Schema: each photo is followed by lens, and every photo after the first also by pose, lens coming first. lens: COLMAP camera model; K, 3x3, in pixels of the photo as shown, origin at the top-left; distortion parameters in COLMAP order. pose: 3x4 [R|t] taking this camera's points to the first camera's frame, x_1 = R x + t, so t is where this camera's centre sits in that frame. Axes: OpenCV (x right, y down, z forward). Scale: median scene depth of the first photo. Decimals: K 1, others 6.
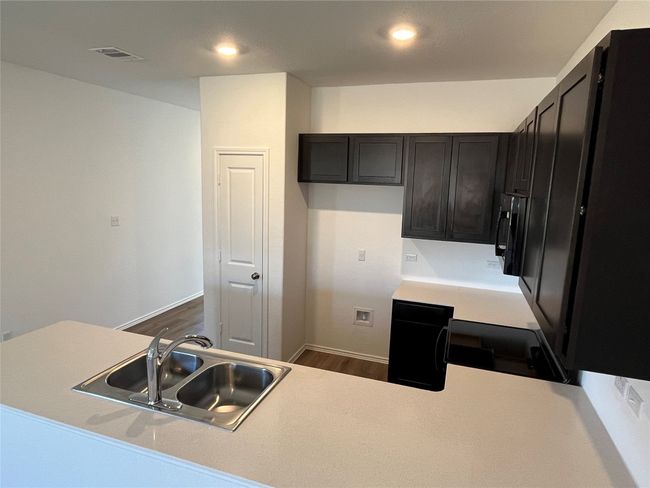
lens RADIAL K [[405.6, 0, 325.0], [0, 405.6, 244.0], [0, 0, 1]] dist [-0.004275, -0.000461]
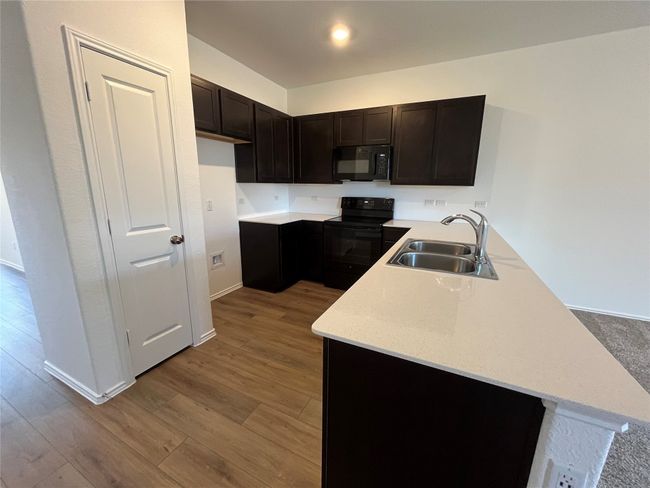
lens RADIAL K [[264.2, 0, 325.0], [0, 264.2, 244.0], [0, 0, 1]] dist [-0.001610, -0.000280]
pose [[0.121745, -0.247141, 0.961301, -0.644909], [0.152951, 0.961608, 0.227850, 0.013475], [-0.980706, 0.119292, 0.154871, 0.649715]]
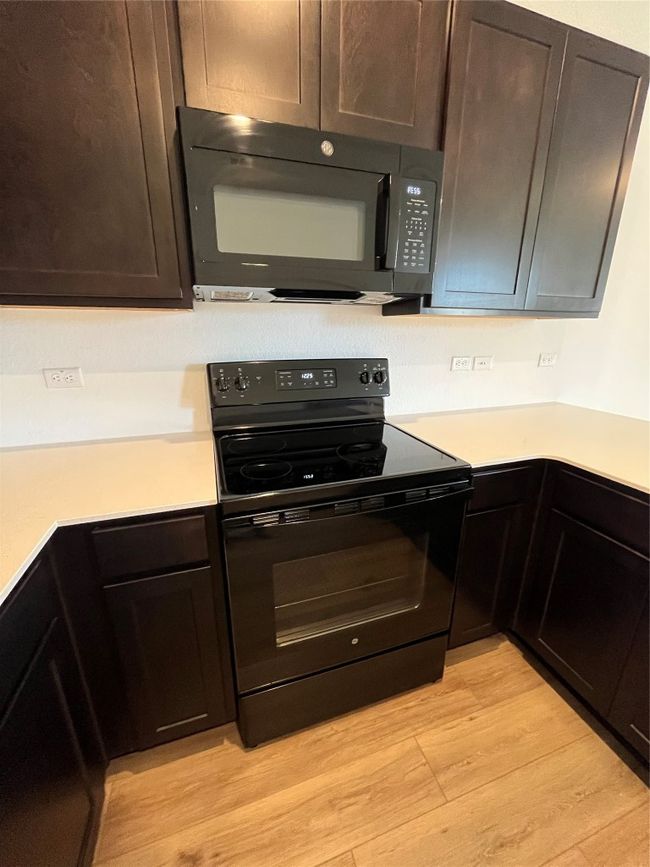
lens RADIAL K [[352.4, 0, 325.0], [0, 352.4, 433.5], [0, 0, 1]] dist [-0.001610, -0.000280]
pose [[-0.613801, -0.261935, 0.744740, 0.052617], [0.105602, 0.907634, 0.406262, 0.016531], [-0.782366, 0.328010, -0.529446, 0.836269]]
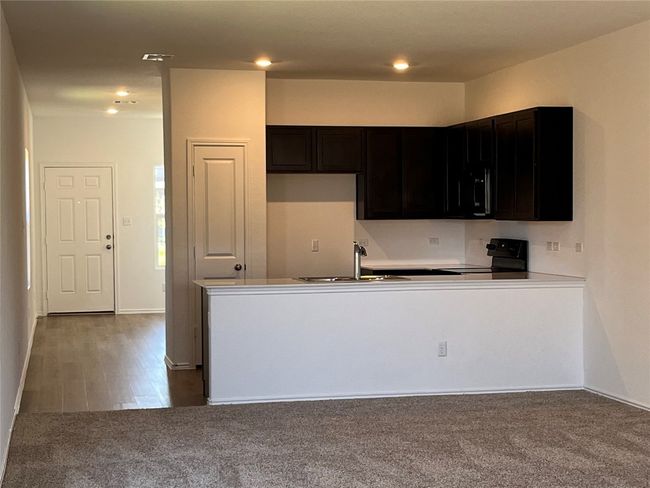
lens RADIAL K [[1168.5, 0, 325.0], [0, 1168.5, 244.0], [0, 0, 1]] dist [0.038401, -0.119146]
pose [[0.847848, -0.049409, 0.527932, -1.511604], [0.117918, 0.988286, -0.096880, 0.328476], [-0.516961, 0.144393, 0.843743, -1.532020]]
